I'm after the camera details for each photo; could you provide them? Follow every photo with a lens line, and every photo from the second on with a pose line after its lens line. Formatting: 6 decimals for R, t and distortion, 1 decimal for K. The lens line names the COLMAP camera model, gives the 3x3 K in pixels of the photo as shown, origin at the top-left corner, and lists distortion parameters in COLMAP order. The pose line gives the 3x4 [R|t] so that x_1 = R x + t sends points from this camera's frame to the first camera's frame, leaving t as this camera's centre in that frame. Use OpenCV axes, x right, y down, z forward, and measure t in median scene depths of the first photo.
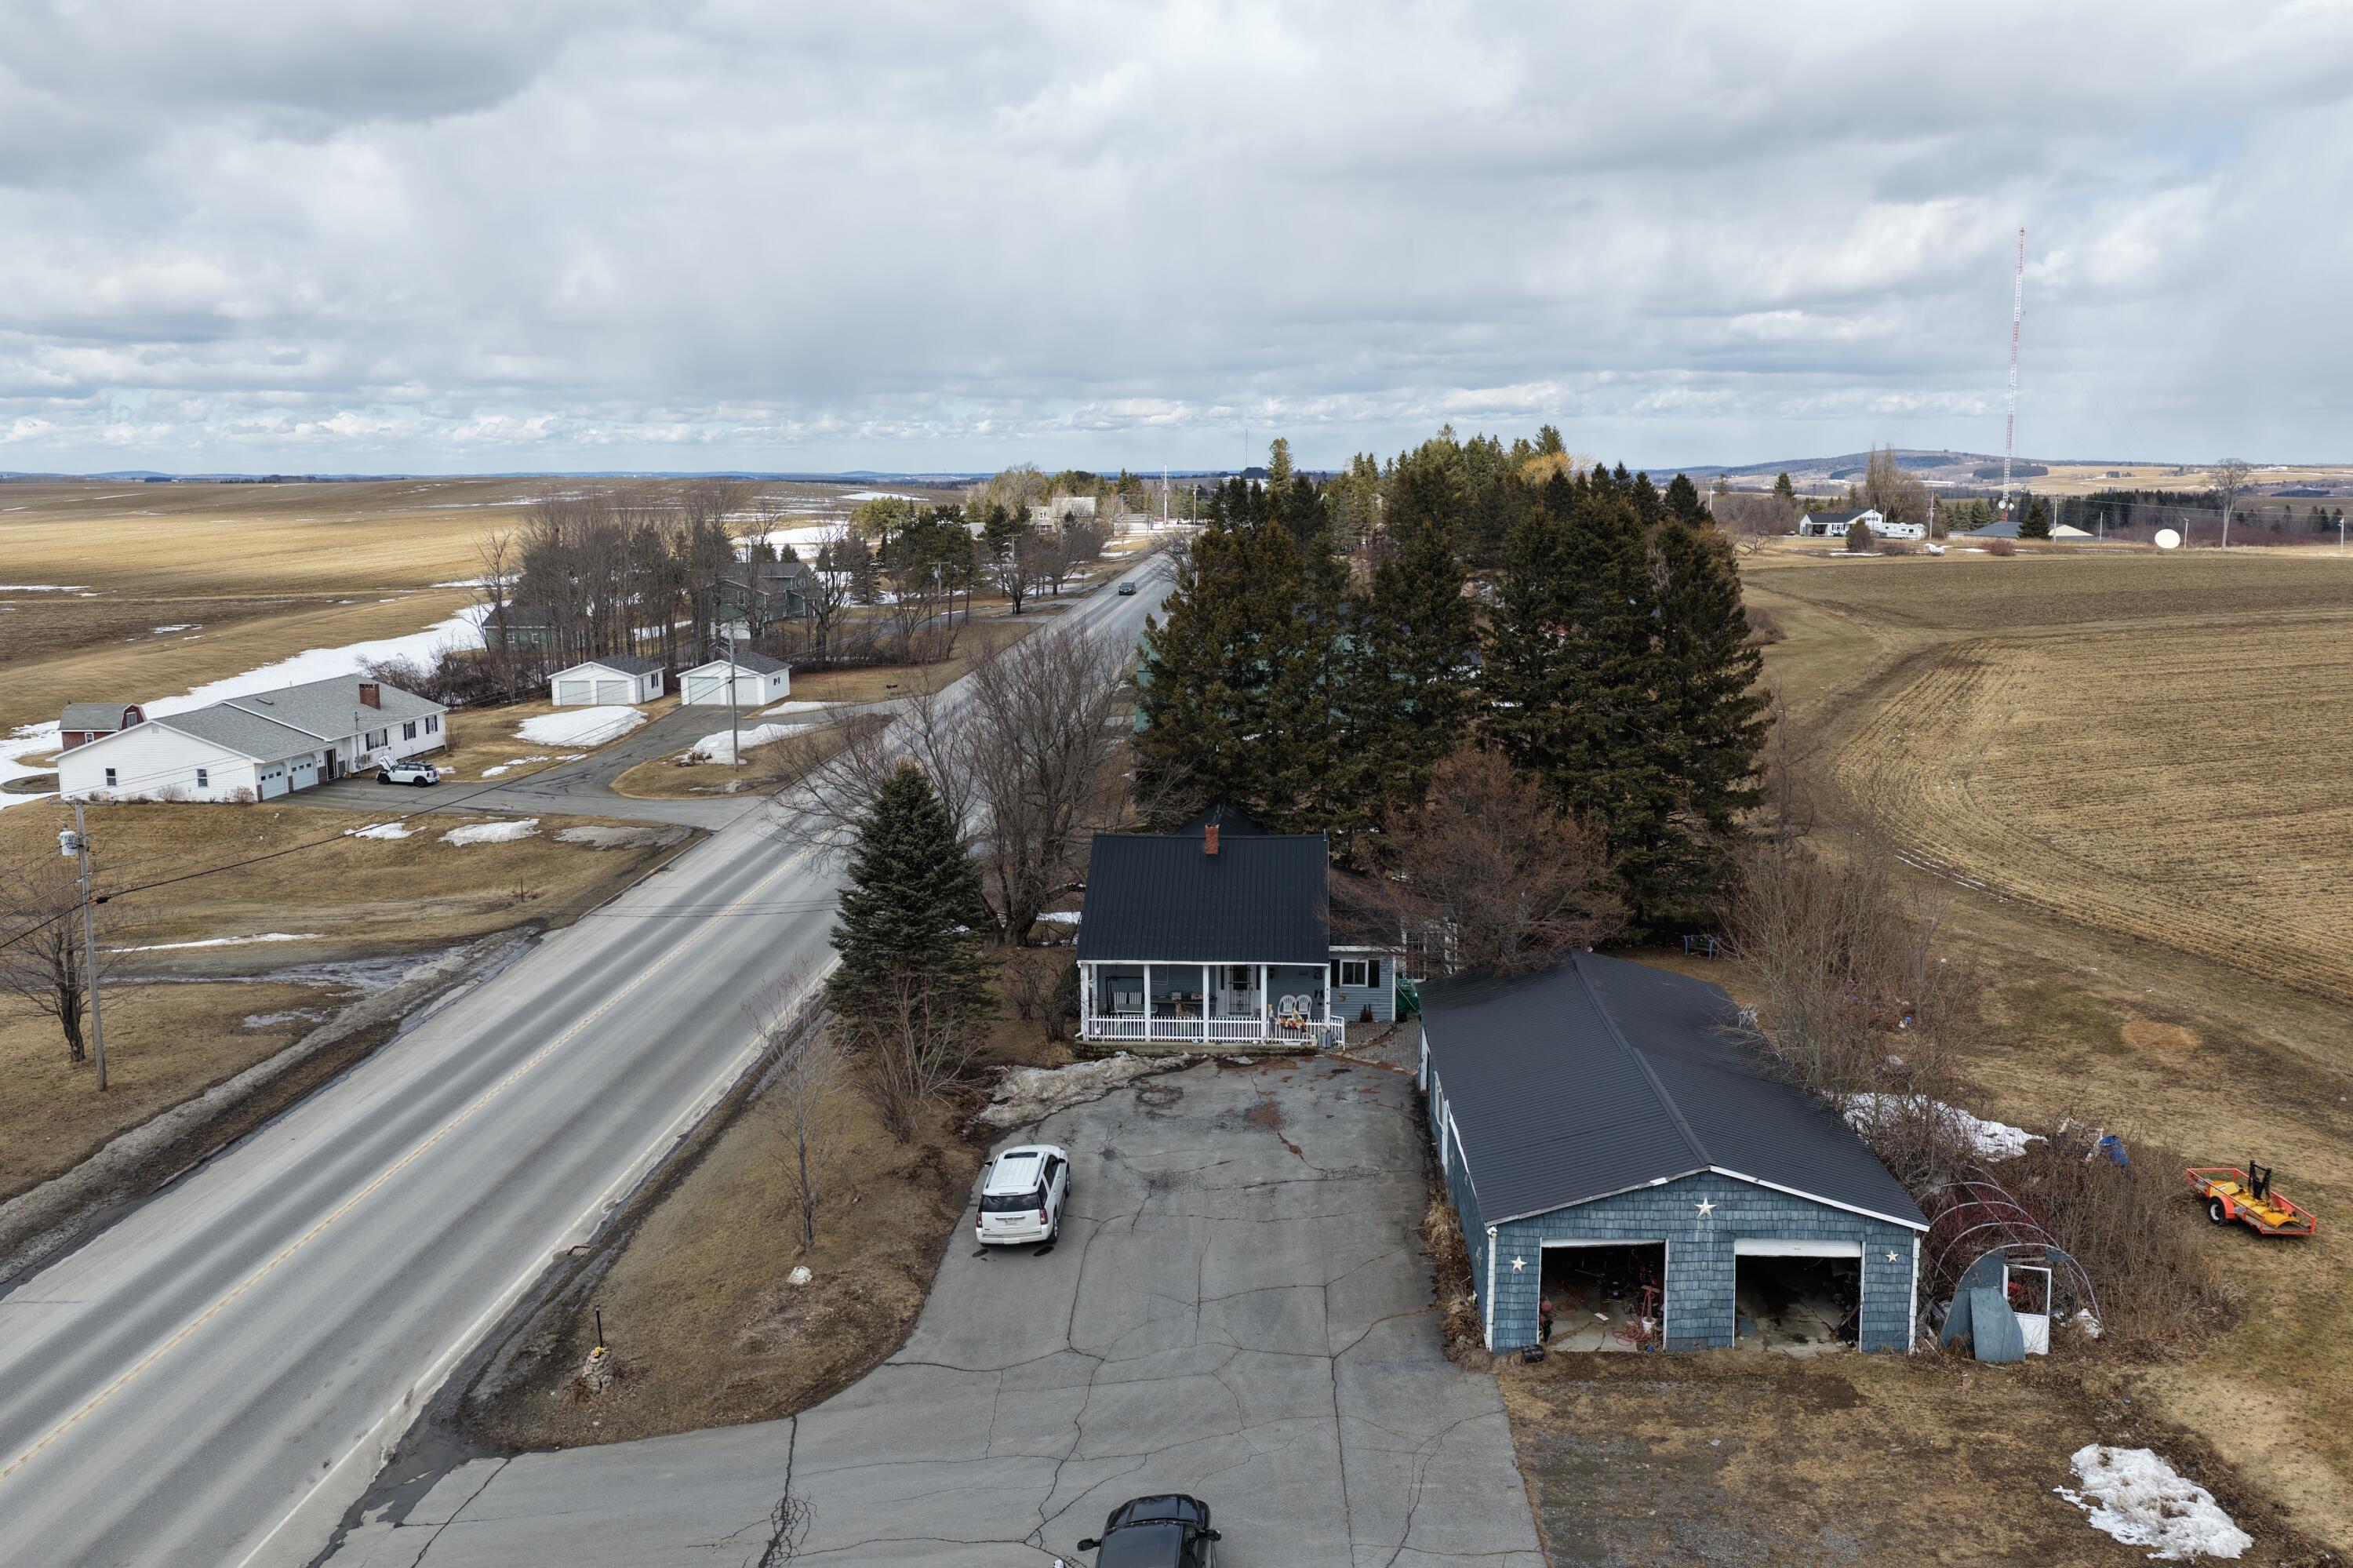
lens RADIAL K [[1947.4, 0, 1196.1], [0, 1947.4, 776.0], [0, 0, 1]] dist [-0.004966, 0.019744]
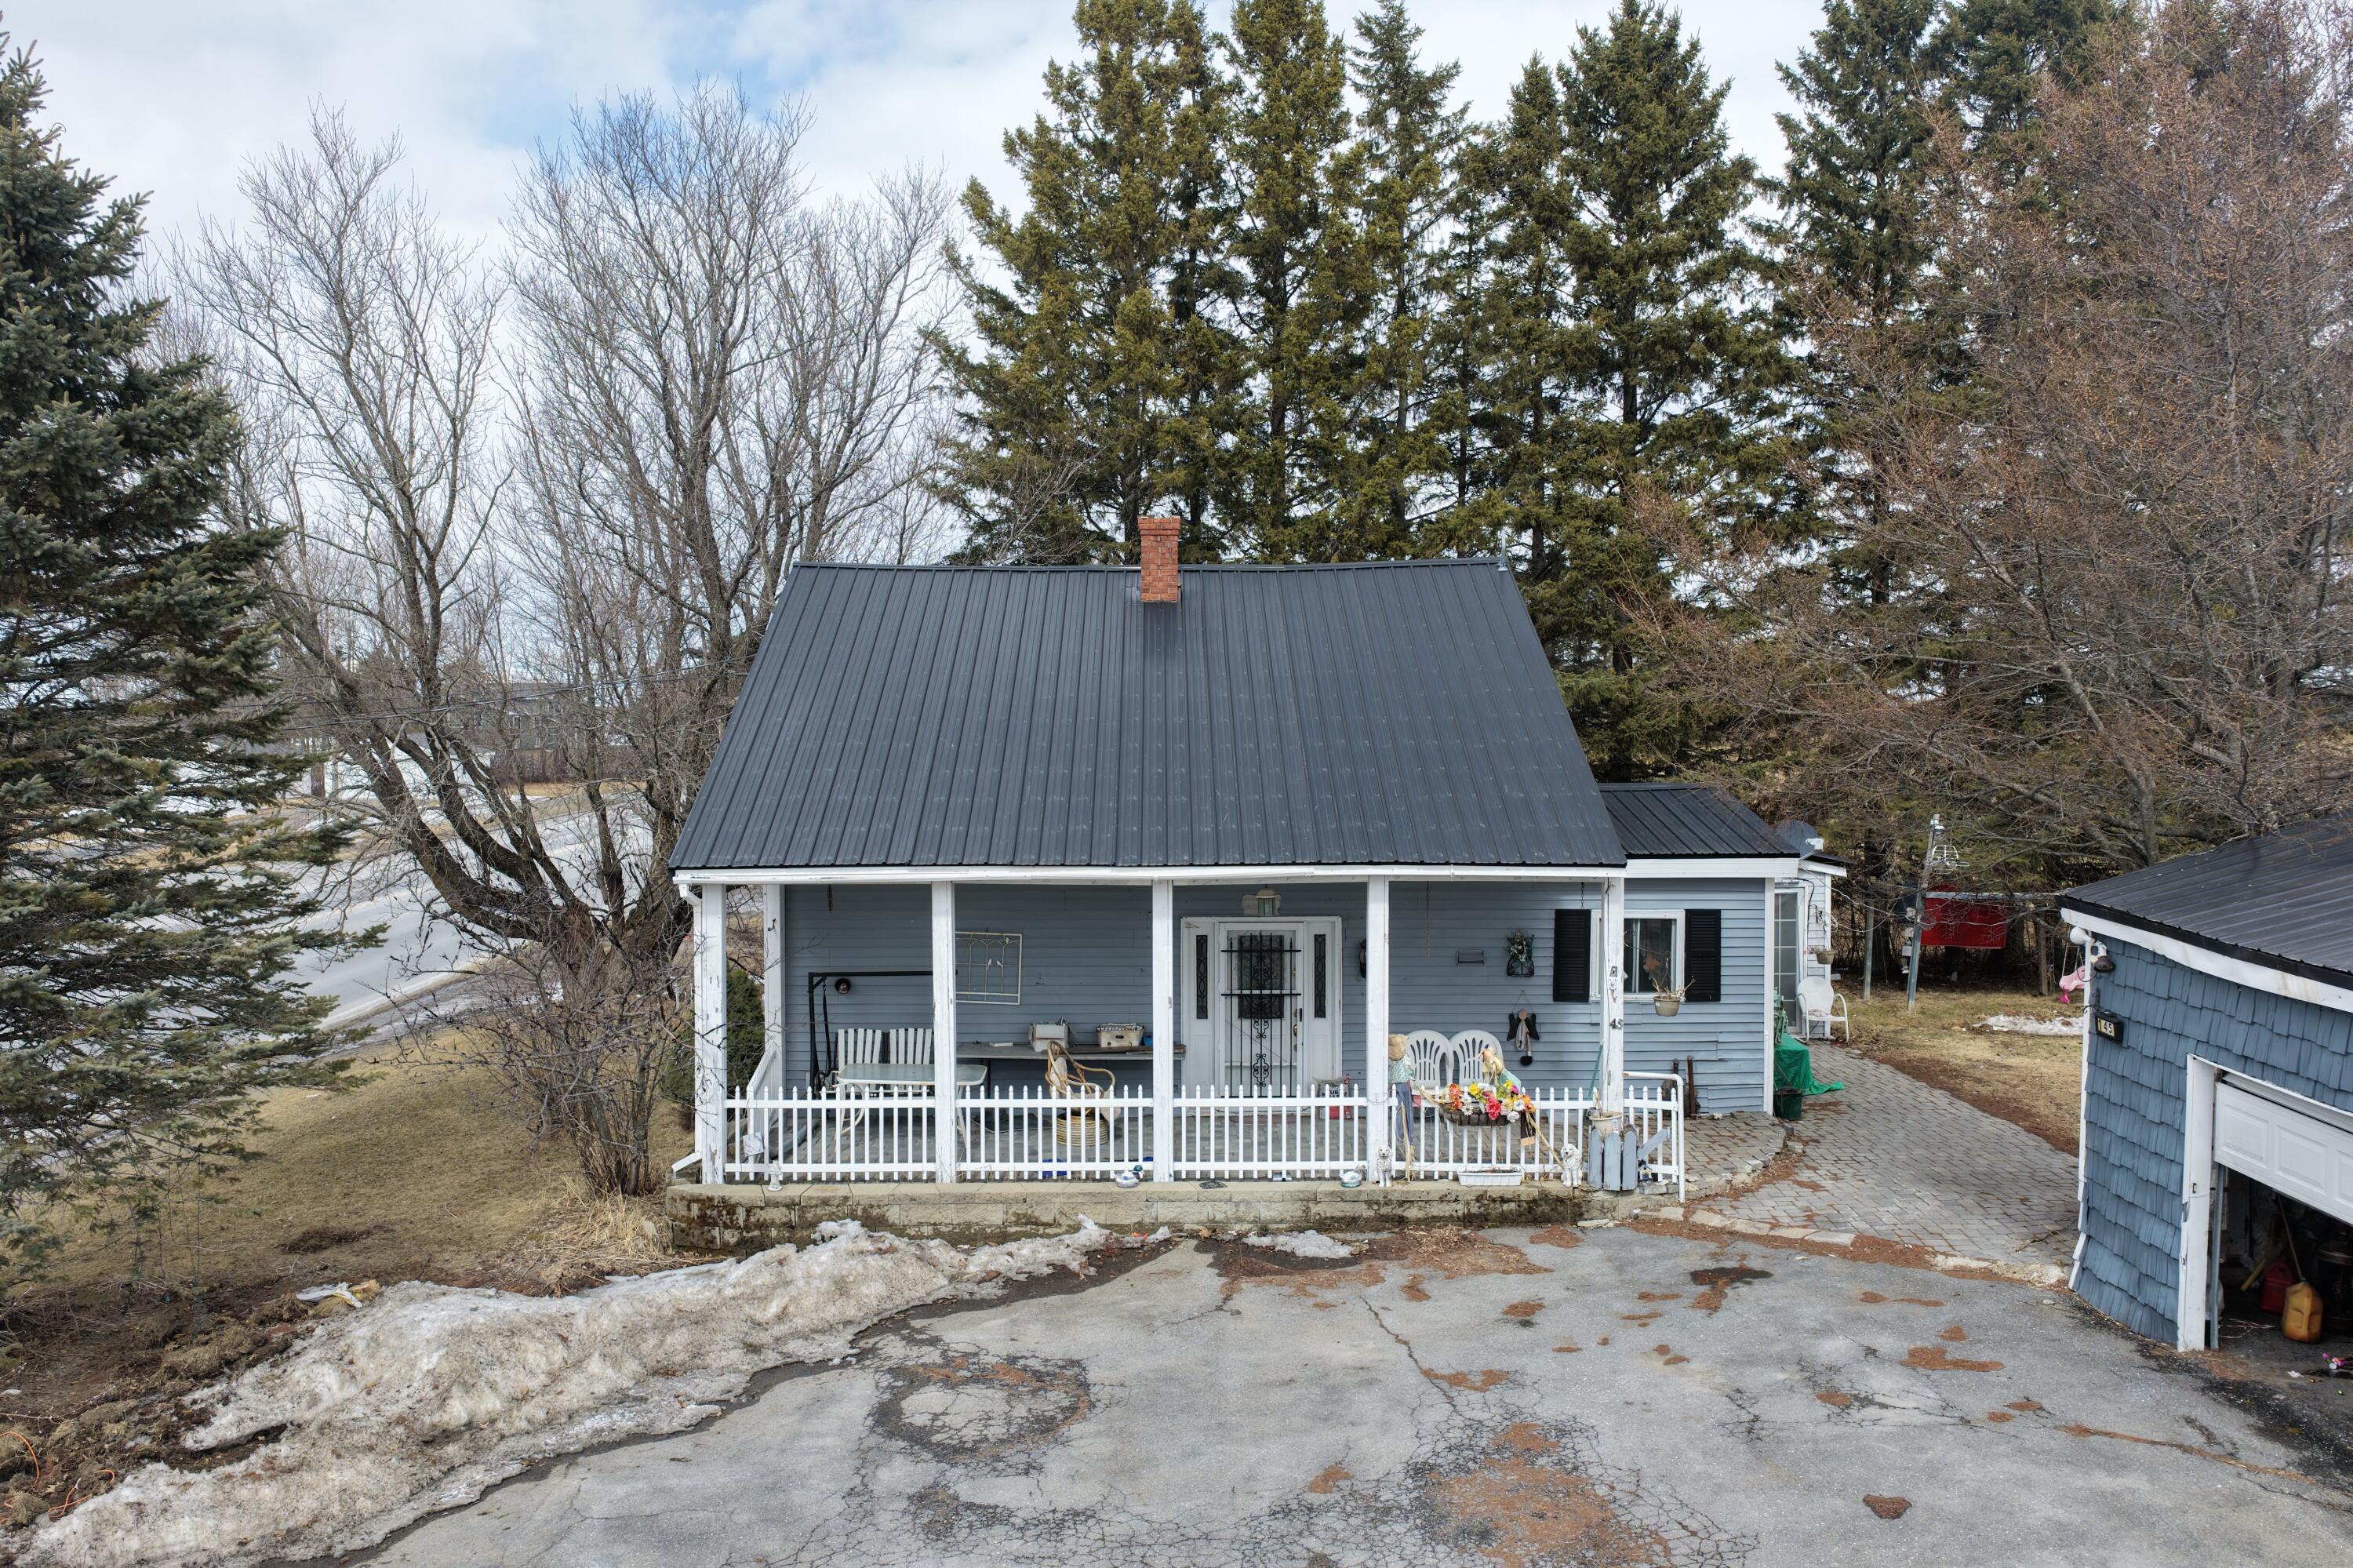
lens RADIAL K [[1947.4, 0, 1196.1], [0, 1947.4, 776.0], [0, 0, 1]] dist [-0.004966, 0.019744]
pose [[0.997125, 0.000666, 0.075771, -0.016715], [0.008791, 0.992191, -0.124418, 0.178032], [-0.075262, 0.124727, 0.989333, 1.129830]]
